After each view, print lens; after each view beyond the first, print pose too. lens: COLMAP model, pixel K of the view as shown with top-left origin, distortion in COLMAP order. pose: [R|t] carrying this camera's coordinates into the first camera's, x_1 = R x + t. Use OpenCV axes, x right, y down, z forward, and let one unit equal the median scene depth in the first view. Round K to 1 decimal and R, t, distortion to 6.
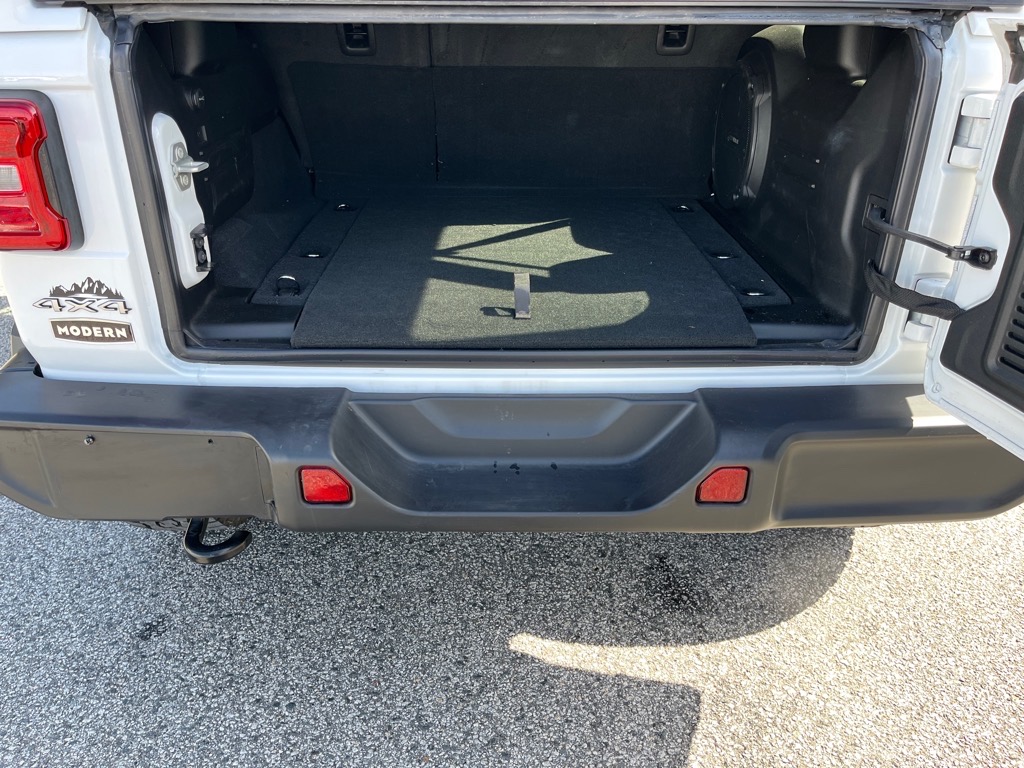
lens RADIAL K [[779.0, 0, 516.0], [0, 779.0, 381.7], [0, 0, 1]] dist [0.034154, -0.001718]
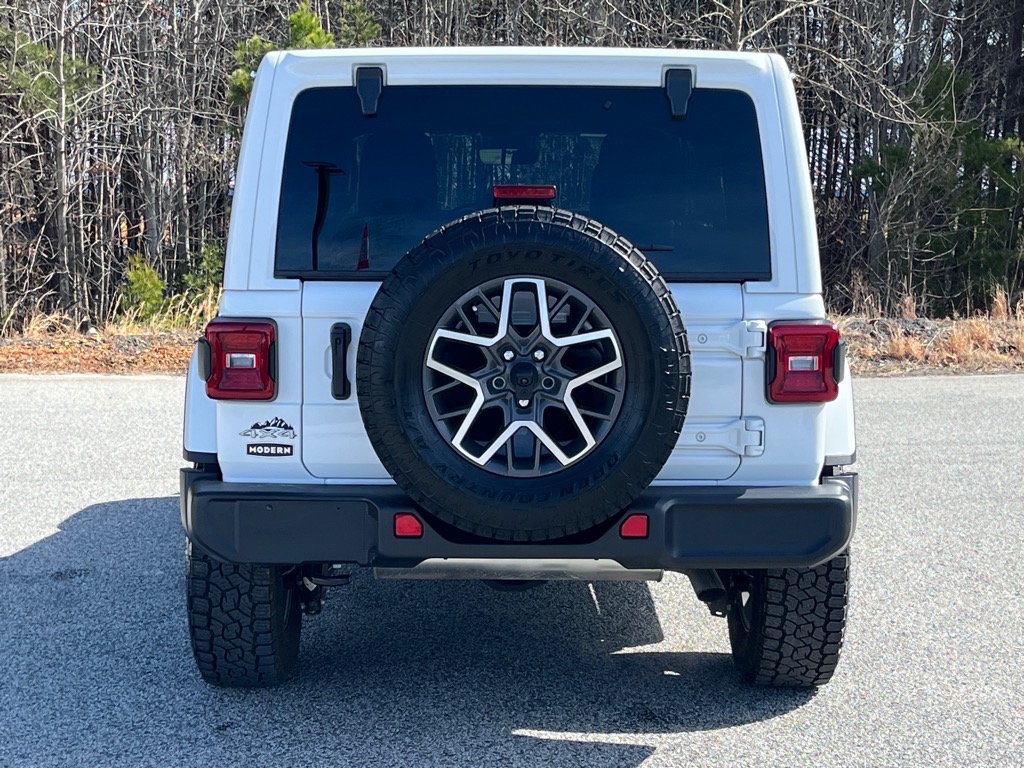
lens RADIAL K [[1765.8, 0, 507.8], [0, 1765.8, 387.6], [0, 0, 1]] dist [0.169012, 0.000000]
pose [[0.999998, 0.001744, 0.000120, -0.024231], [-0.001589, 0.935724, -0.352728, 1.169739], [-0.000728, 0.352728, 0.935726, -2.656345]]
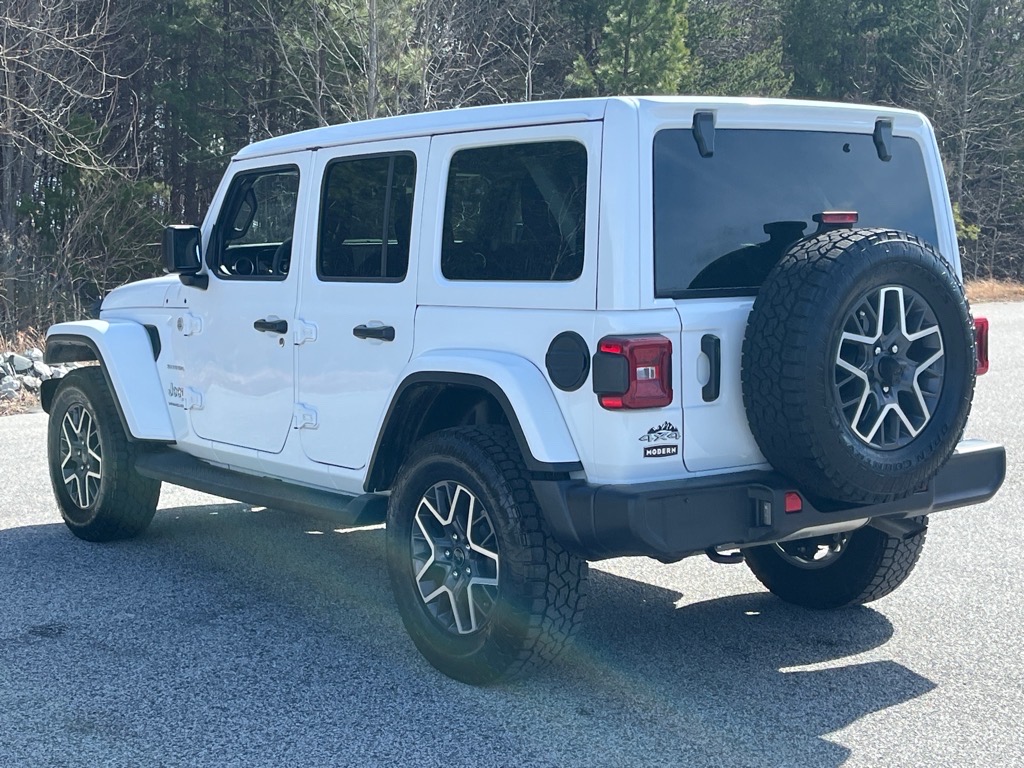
lens RADIAL K [[1587.2, 0, 515.6], [0, 1587.2, 385.1], [0, 0, 1]] dist [0.152197, 0.000000]
pose [[0.809022, -0.068038, 0.583827, -3.089398], [0.276030, 0.920915, -0.275179, 0.758421], [-0.518932, 0.383780, 0.763821, -1.842229]]
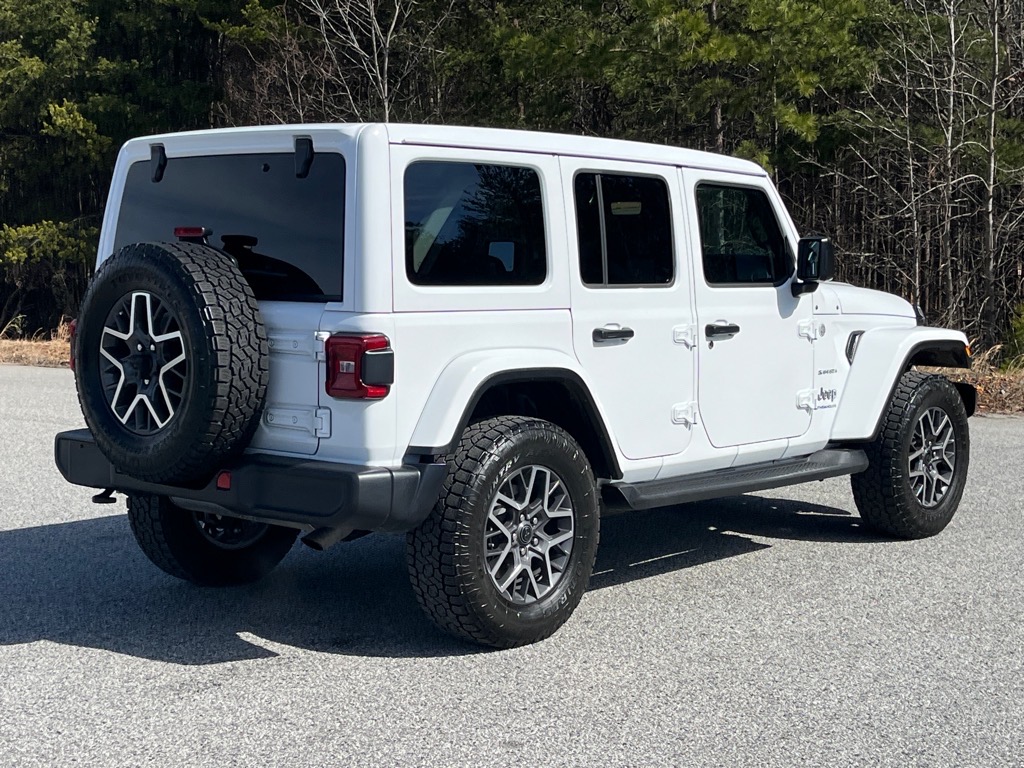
lens RADIAL K [[1596.8, 0, 513.2], [0, 1596.8, 385.6], [0, 0, 1]] dist [0.036210, 0.000000]
pose [[0.760139, 0.056628, -0.647289, 3.779494], [-0.295314, 0.917469, -0.266535, 0.841475], [0.578774, 0.393757, 0.714127, -1.914675]]
